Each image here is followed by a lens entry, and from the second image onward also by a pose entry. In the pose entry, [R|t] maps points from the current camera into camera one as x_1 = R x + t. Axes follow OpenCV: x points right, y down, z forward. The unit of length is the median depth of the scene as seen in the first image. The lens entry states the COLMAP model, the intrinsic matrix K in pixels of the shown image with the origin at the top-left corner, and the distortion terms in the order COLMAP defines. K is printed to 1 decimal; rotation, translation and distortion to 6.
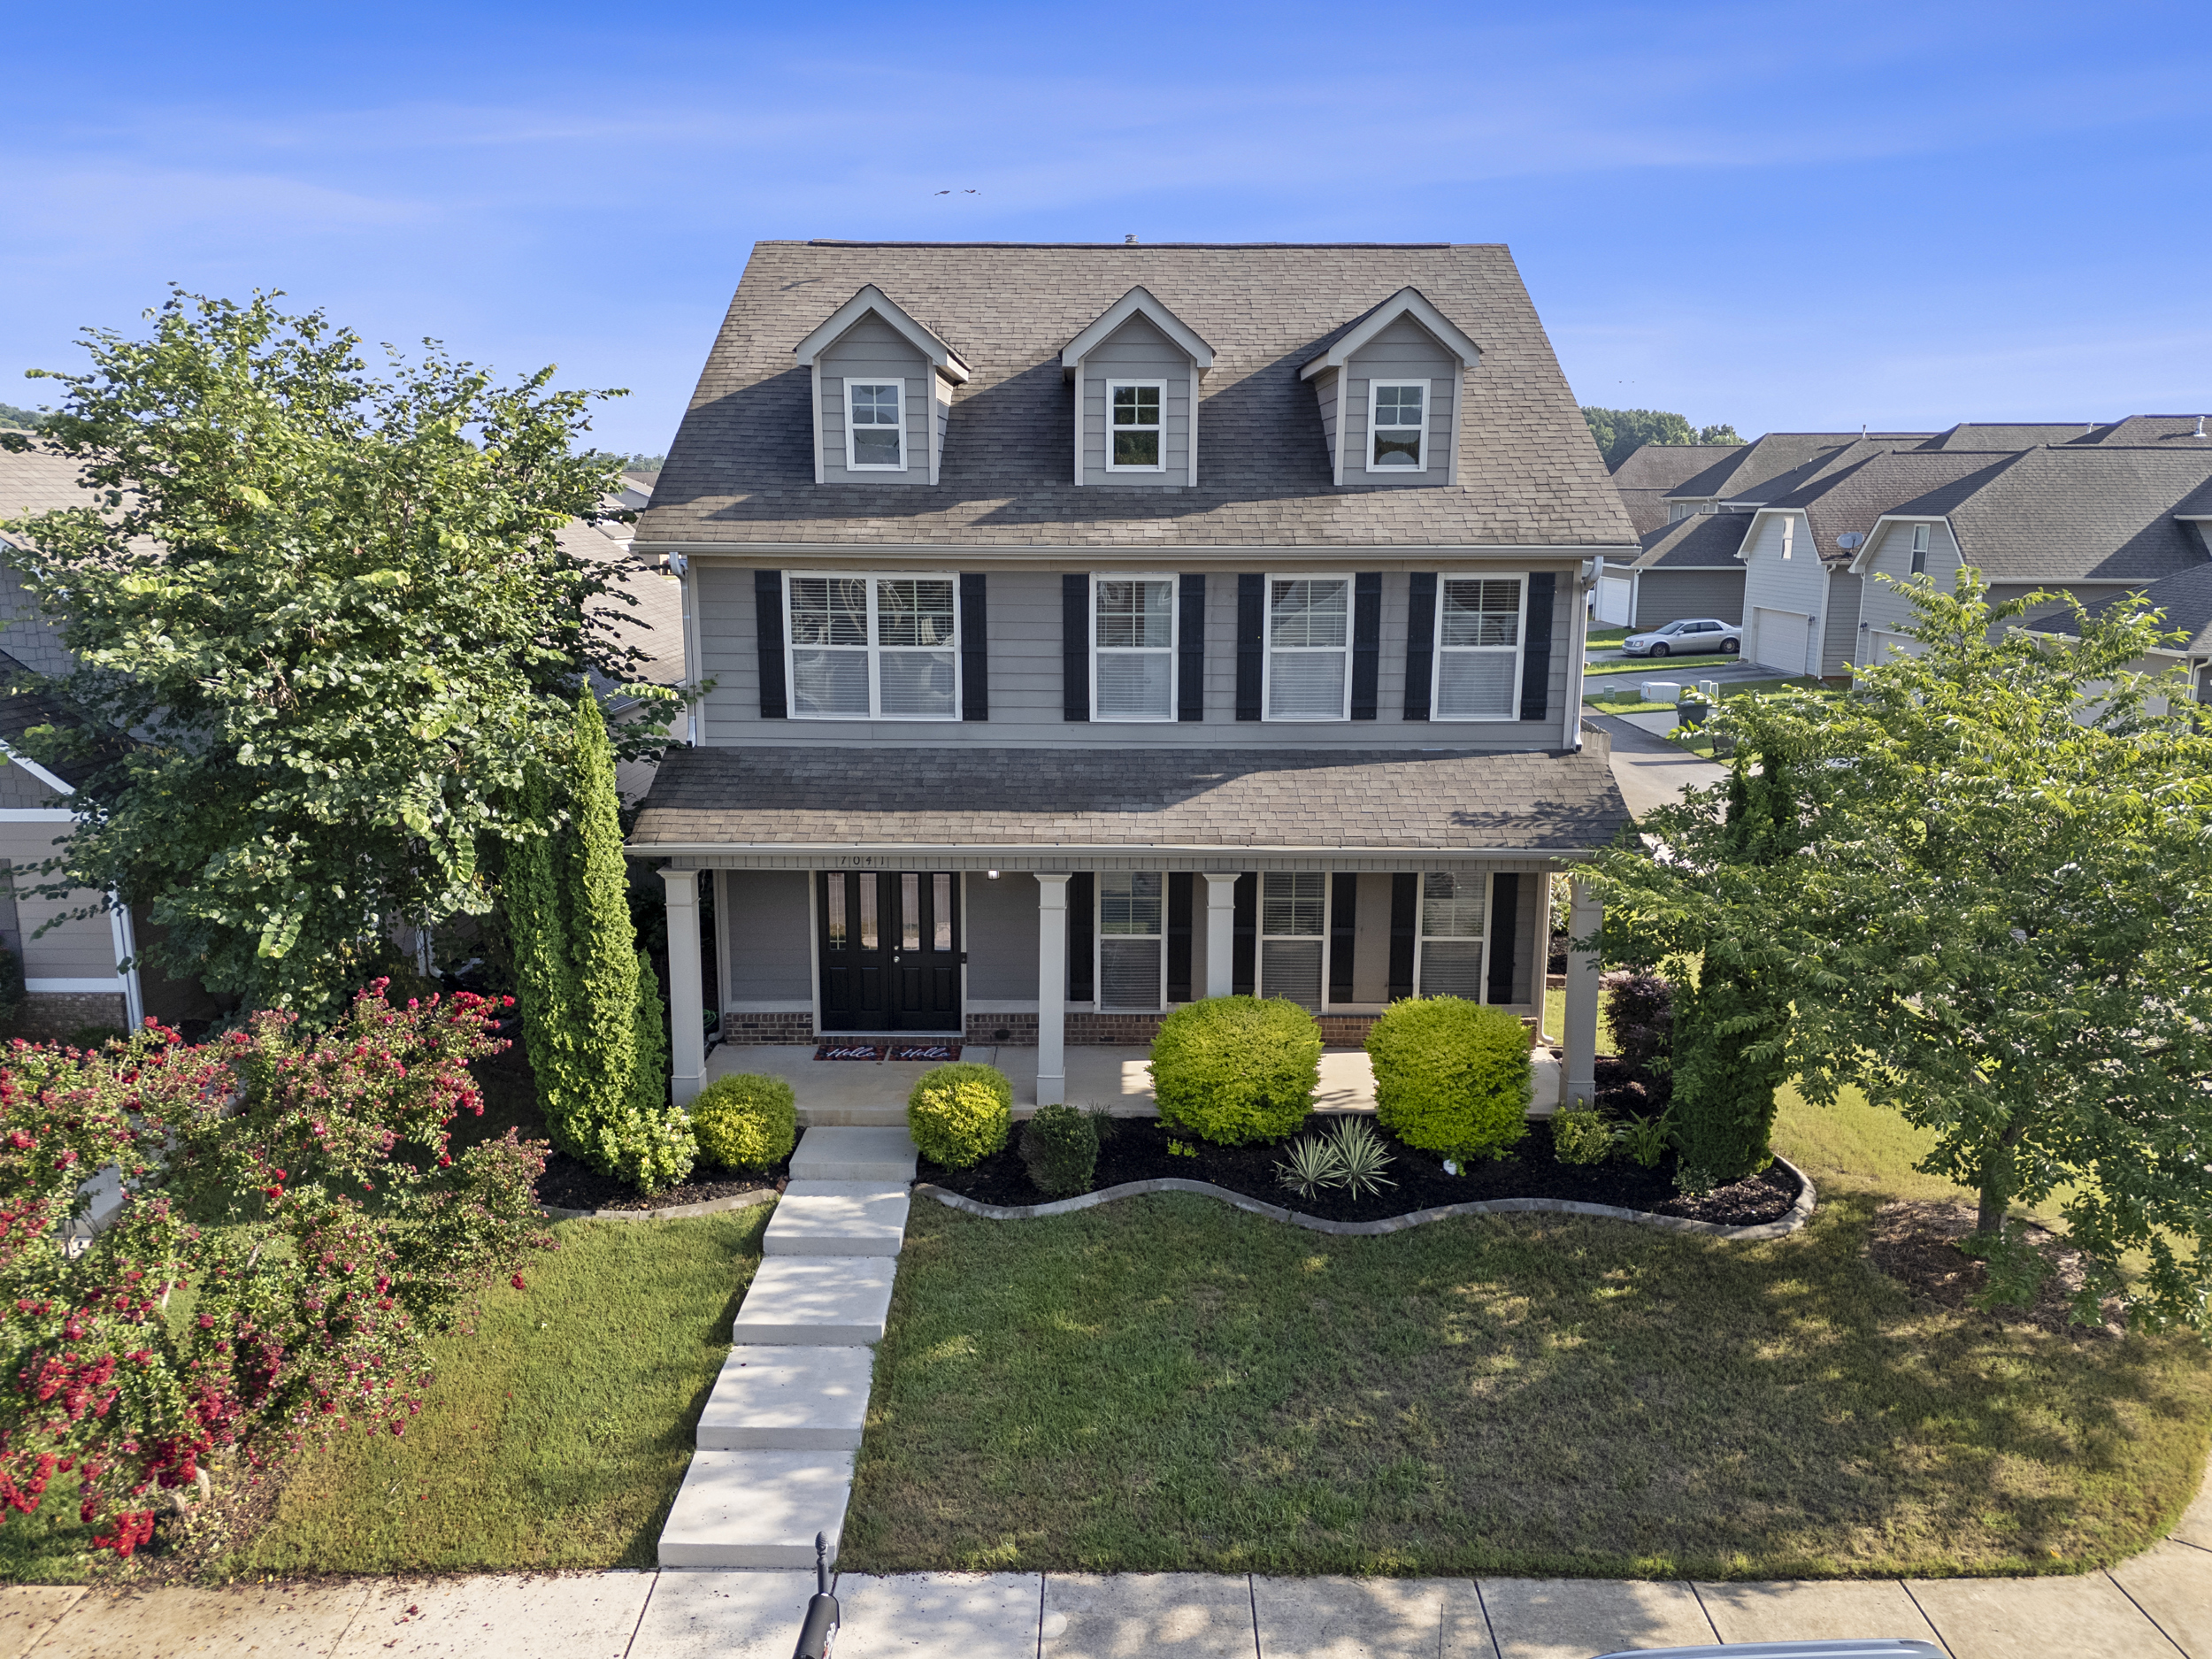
lens RADIAL K [[1598.9, 0, 1109.6], [0, 1598.9, 847.9], [0, 0, 1]] dist [0.072176, -0.074529]
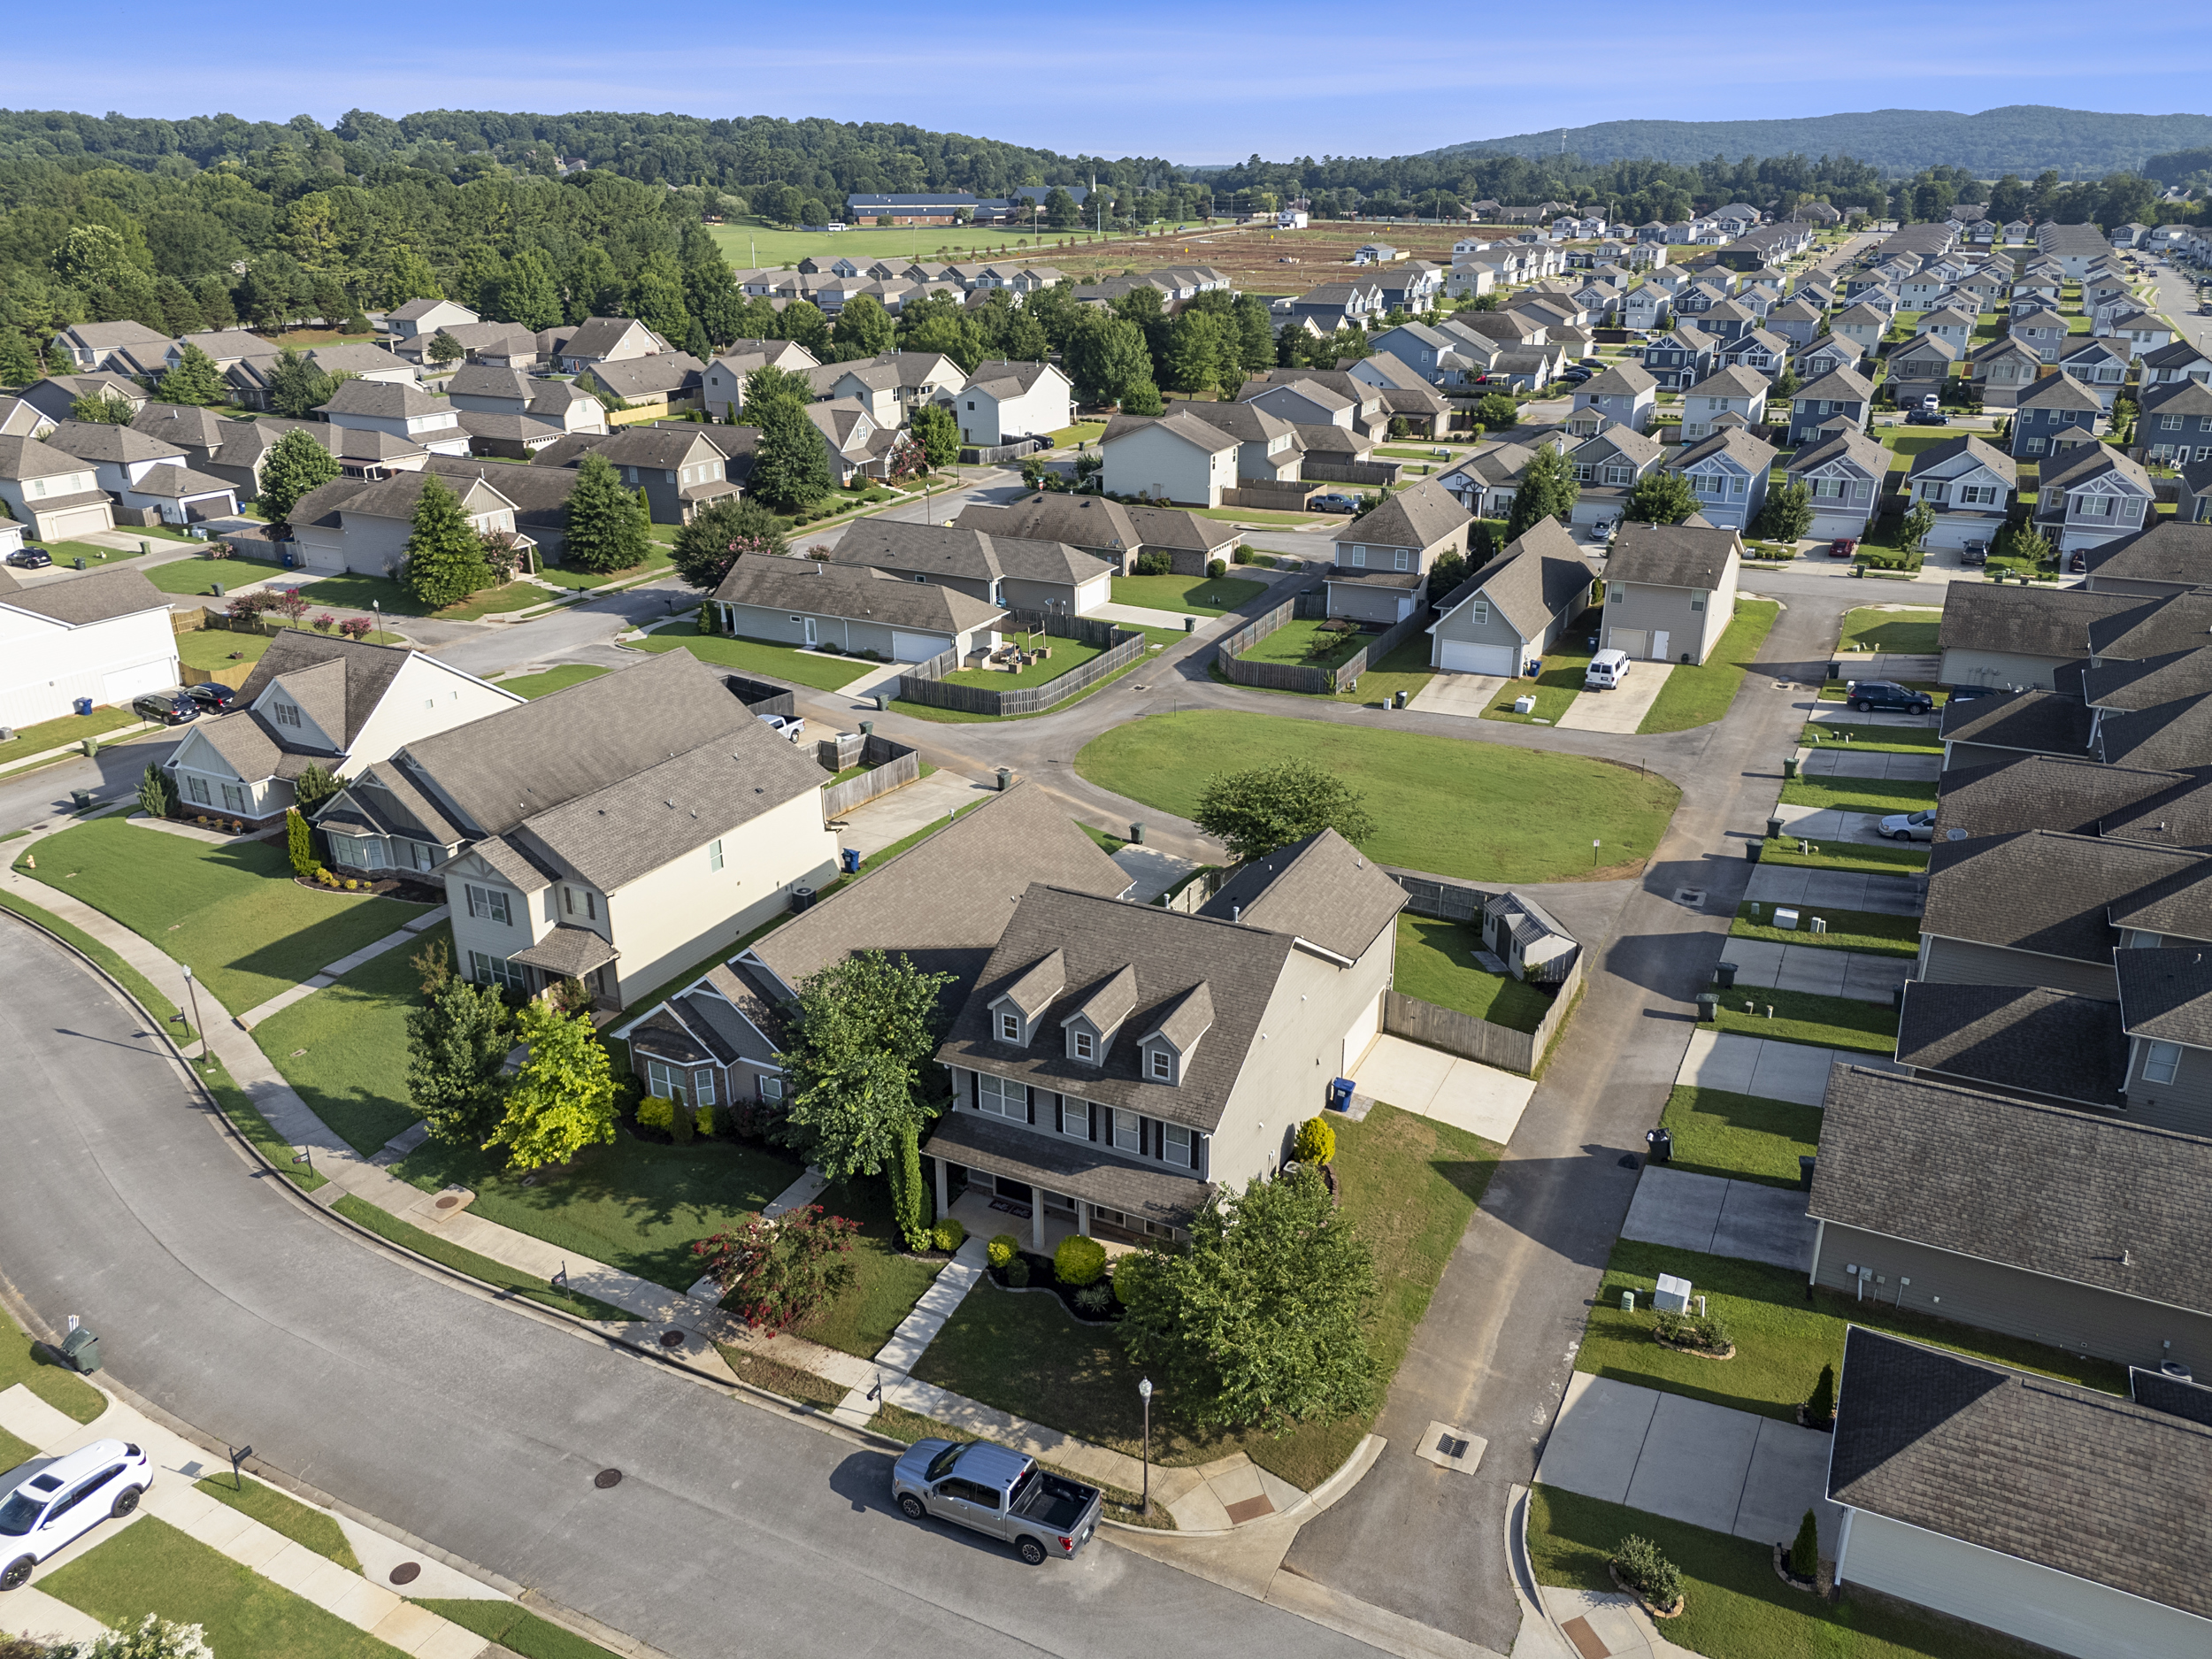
lens RADIAL K [[1611.5, 0, 1106.0], [0, 1611.5, 829.5], [0, 0, 1]] dist [0.067553, -0.060222]
pose [[0.892496, 0.159405, -0.421949, 1.327502], [-0.085196, 0.978208, 0.189344, -1.294213], [0.442936, -0.133040, 0.886627, -1.702588]]
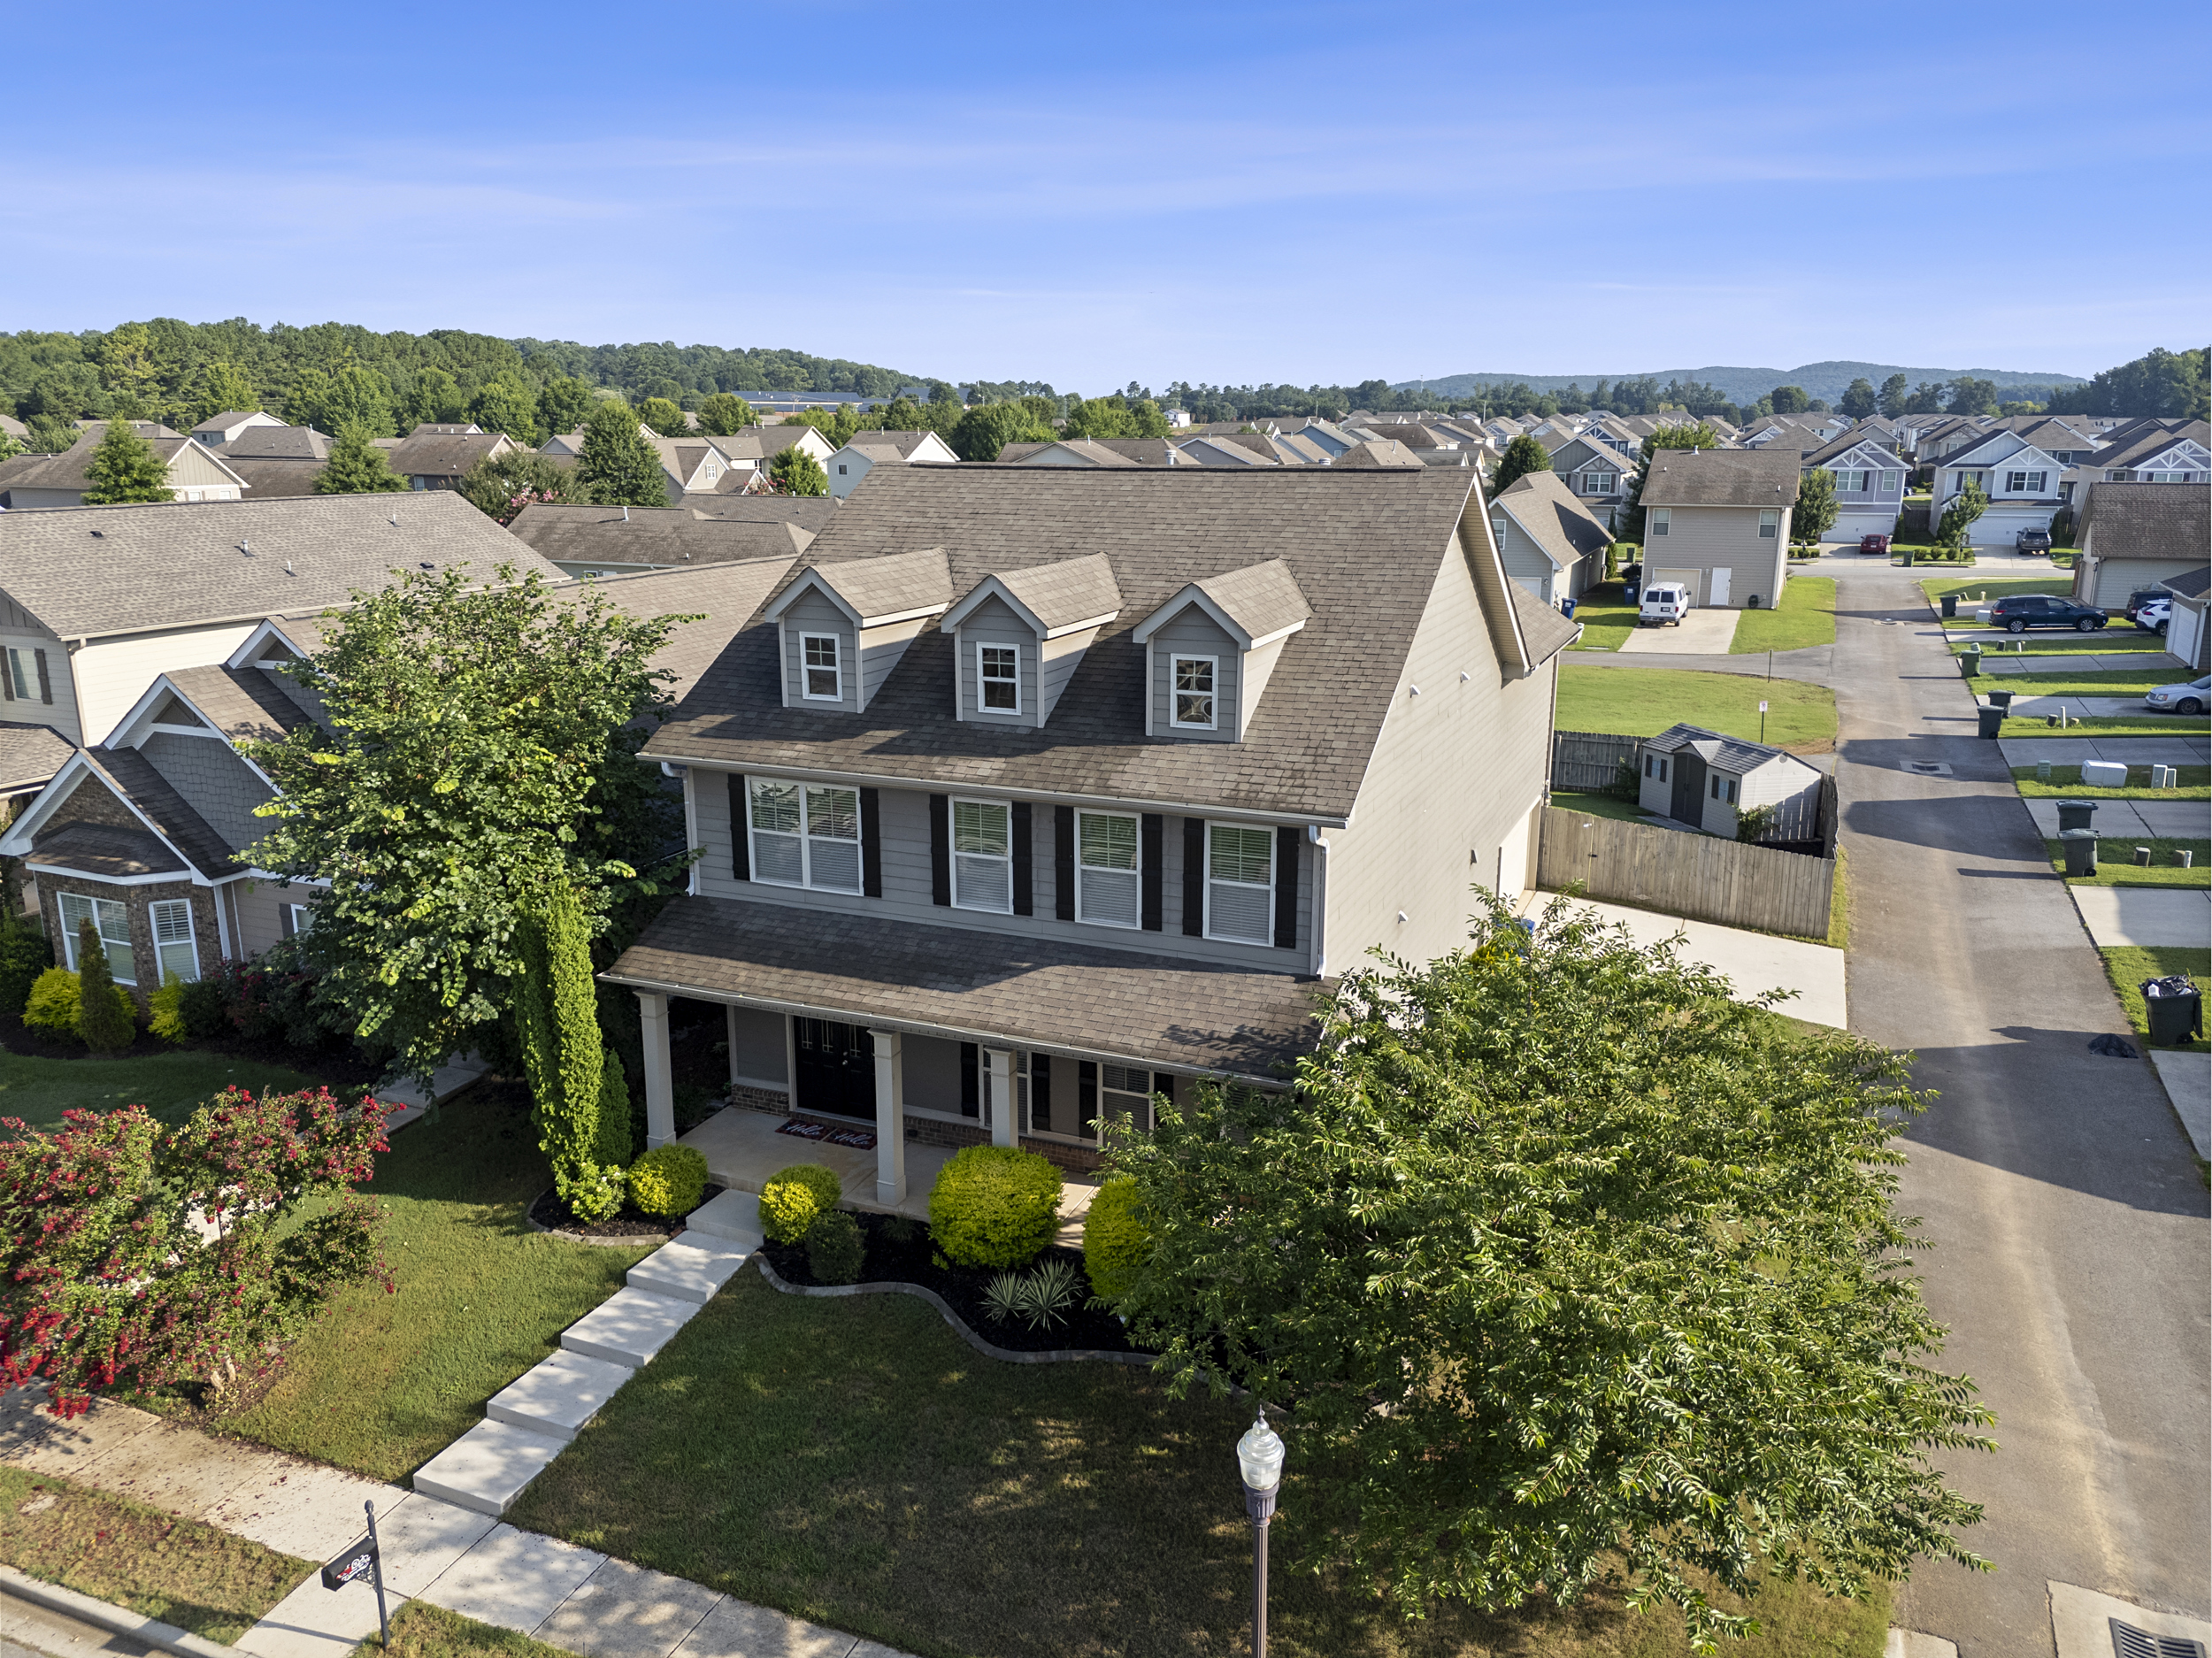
lens RADIAL K [[1611.4, 0, 1106.0], [0, 1611.4, 829.0], [0, 0, 1]] dist [0.067553, -0.060222]
pose [[0.921942, 0.089422, -0.376865, 0.599704], [-0.077970, 0.995914, 0.045569, -0.216968], [0.379400, -0.012628, 0.925147, -0.139770]]
